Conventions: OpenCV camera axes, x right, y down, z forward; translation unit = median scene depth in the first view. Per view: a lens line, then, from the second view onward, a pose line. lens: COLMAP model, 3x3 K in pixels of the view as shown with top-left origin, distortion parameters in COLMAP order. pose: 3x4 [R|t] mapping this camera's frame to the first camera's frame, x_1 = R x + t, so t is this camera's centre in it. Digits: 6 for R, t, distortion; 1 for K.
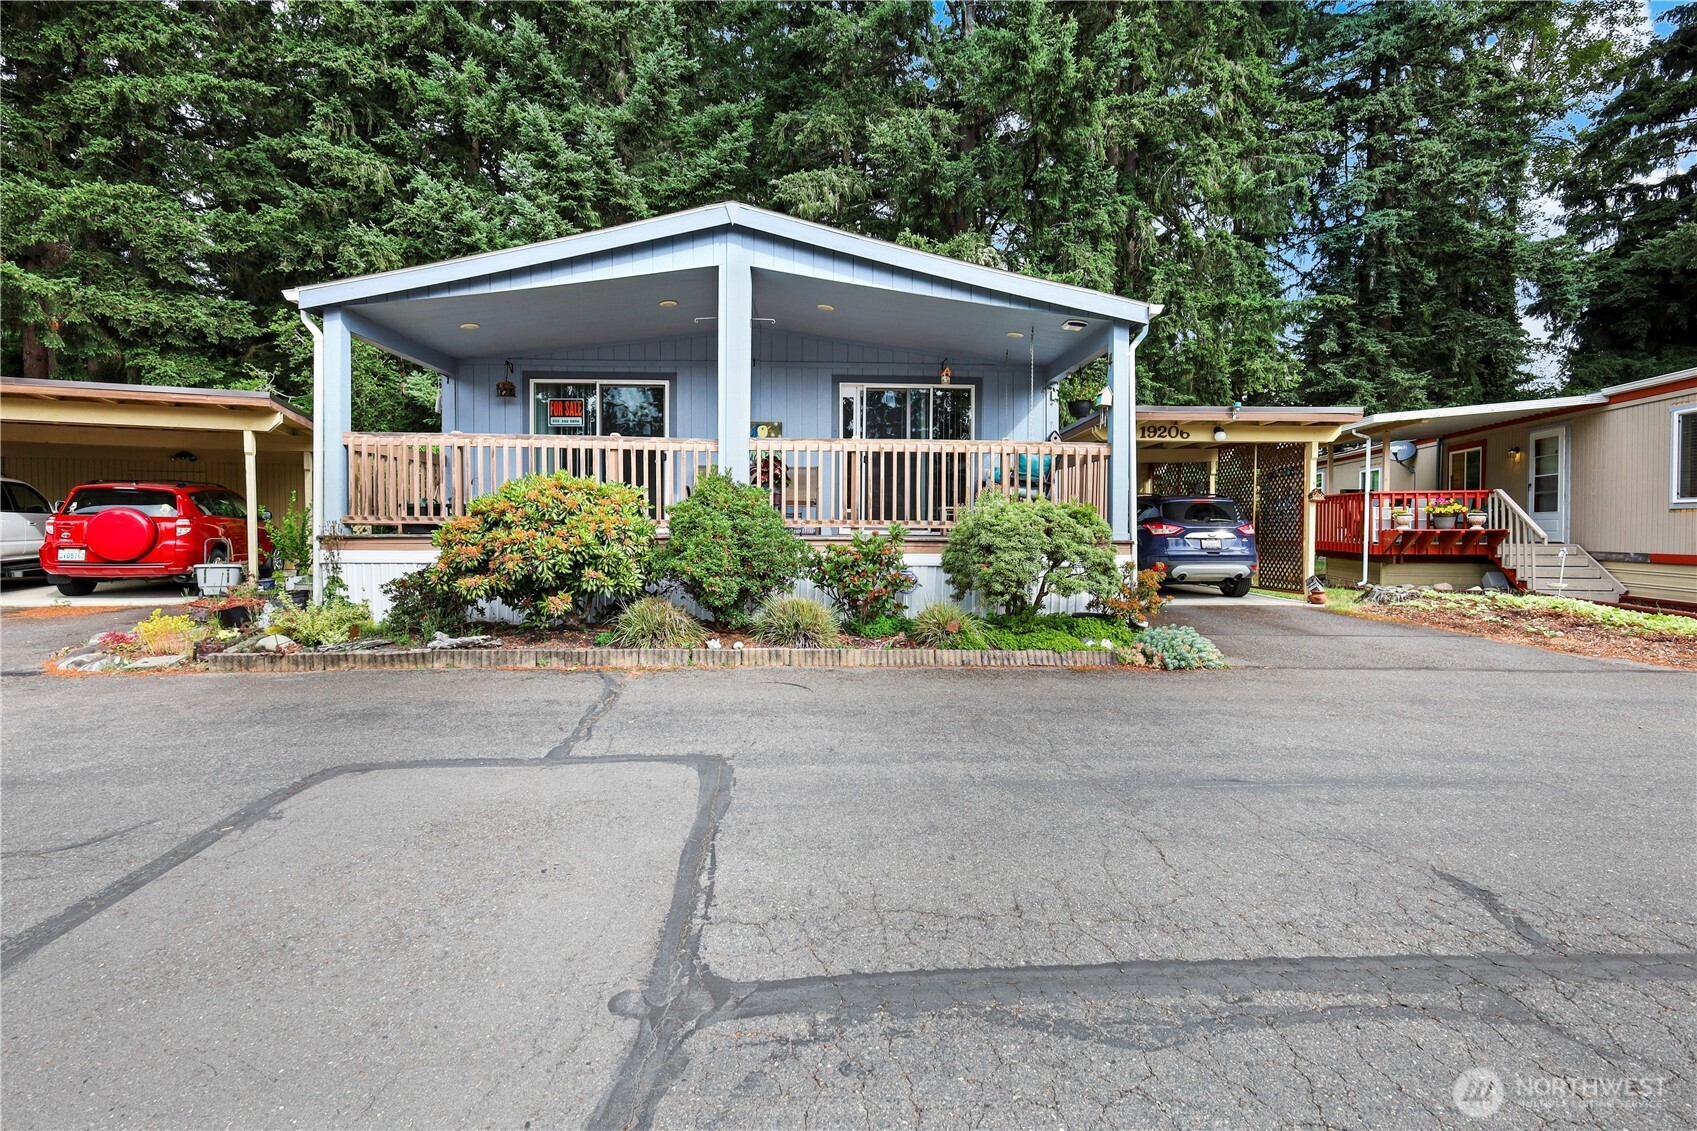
lens RADIAL K [[741.9, 0, 837.2], [0, 741.9, 509.7], [0, 0, 1]] dist [0.005759, -0.000345]
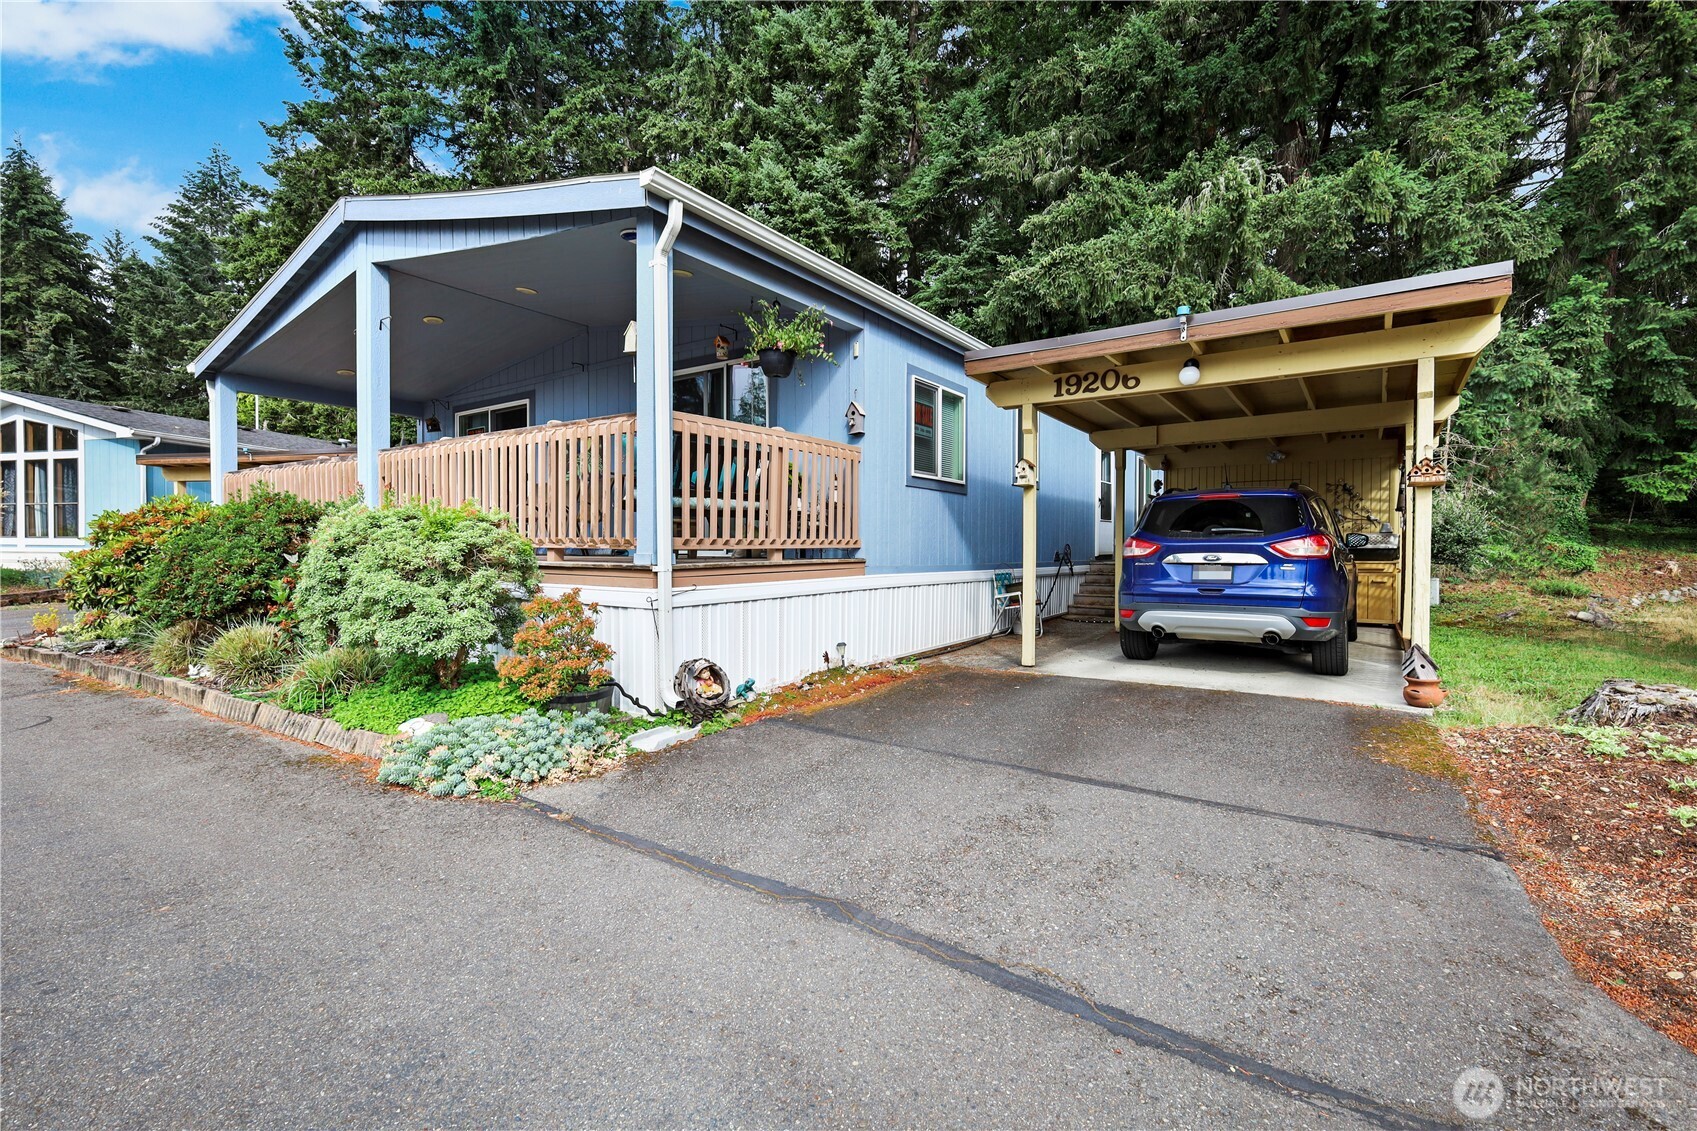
lens RADIAL K [[741.9, 0, 862.9], [0, 741.9, 530.3], [0, 0, 1]] dist [0.005759, -0.000345]
pose [[0.820871, -0.024725, -0.570578, 0.905783], [0.020087, 0.999694, -0.014421, 0.025093], [0.570760, 0.000377, 0.821117, 0.604536]]
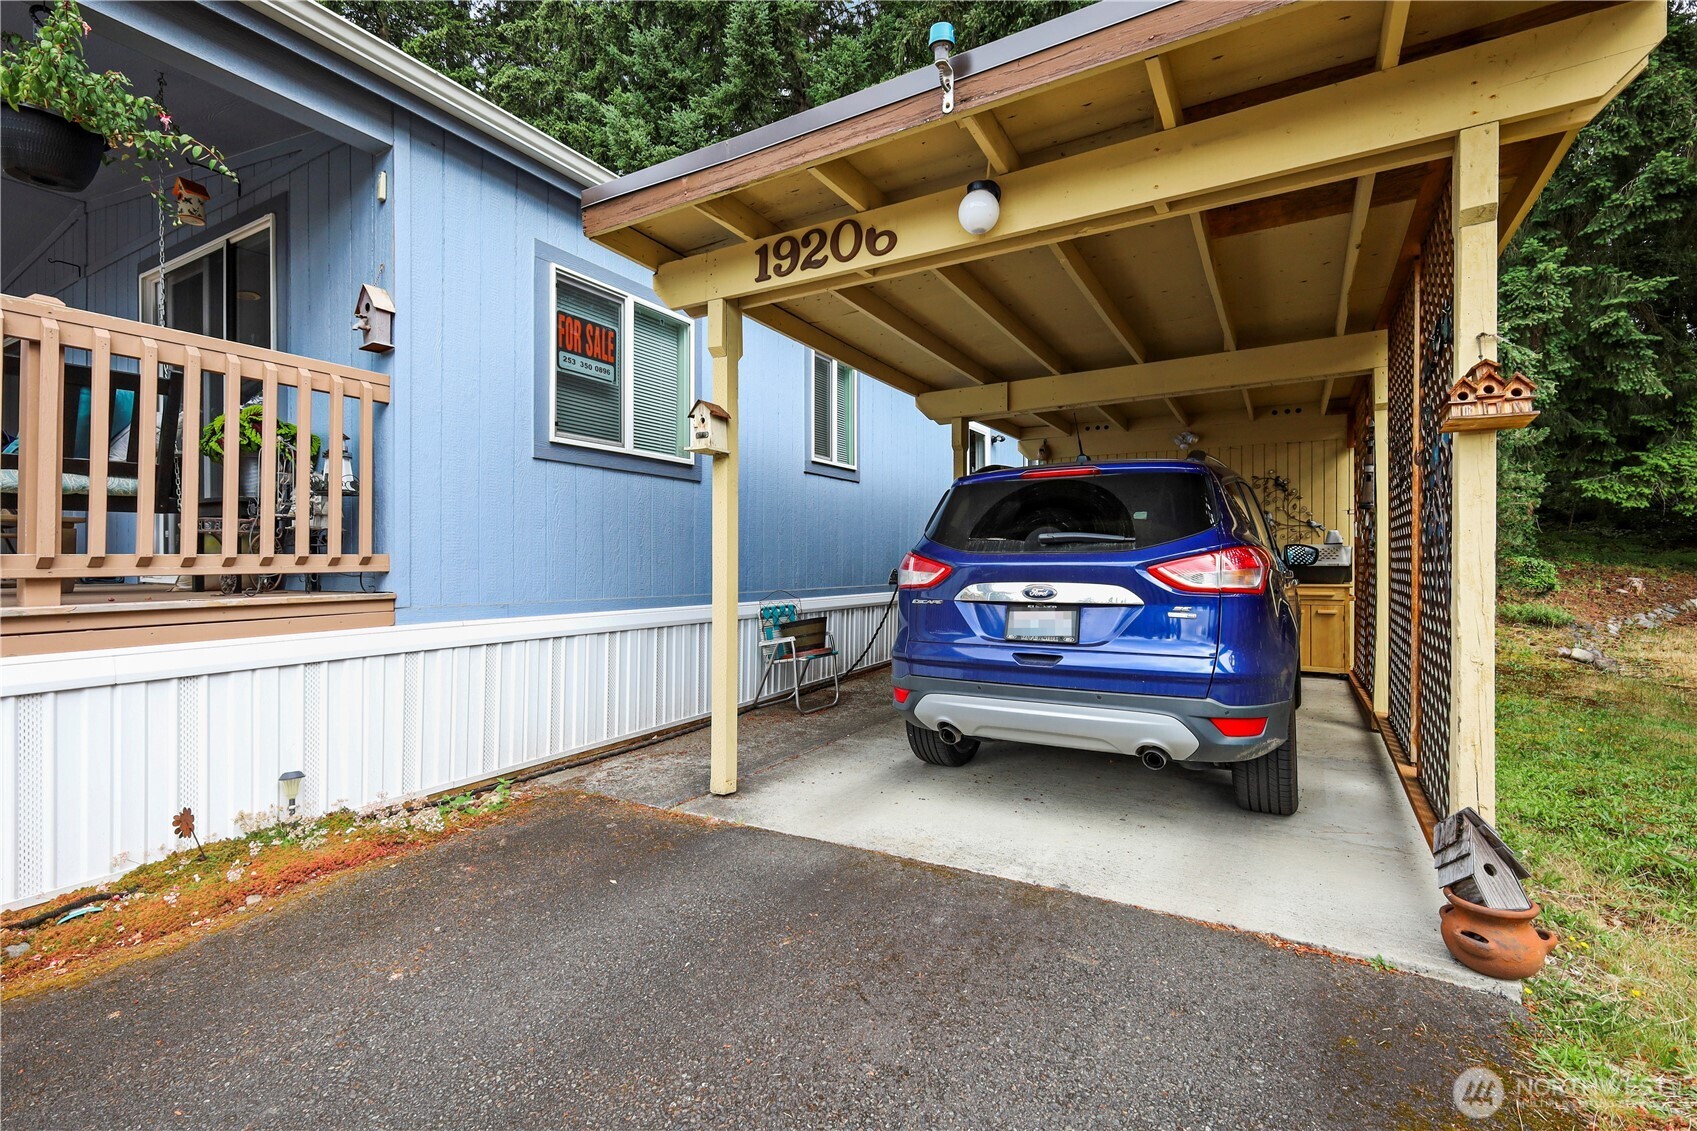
lens RADIAL K [[741.9, 0, 856.3], [0, 741.9, 532.2], [0, 0, 1]] dist [0.005759, -0.000345]
pose [[0.859455, -0.031466, -0.510243, 0.877341], [0.020805, 0.999430, -0.026590, 0.027143], [0.510789, 0.012238, 0.859619, 1.093484]]
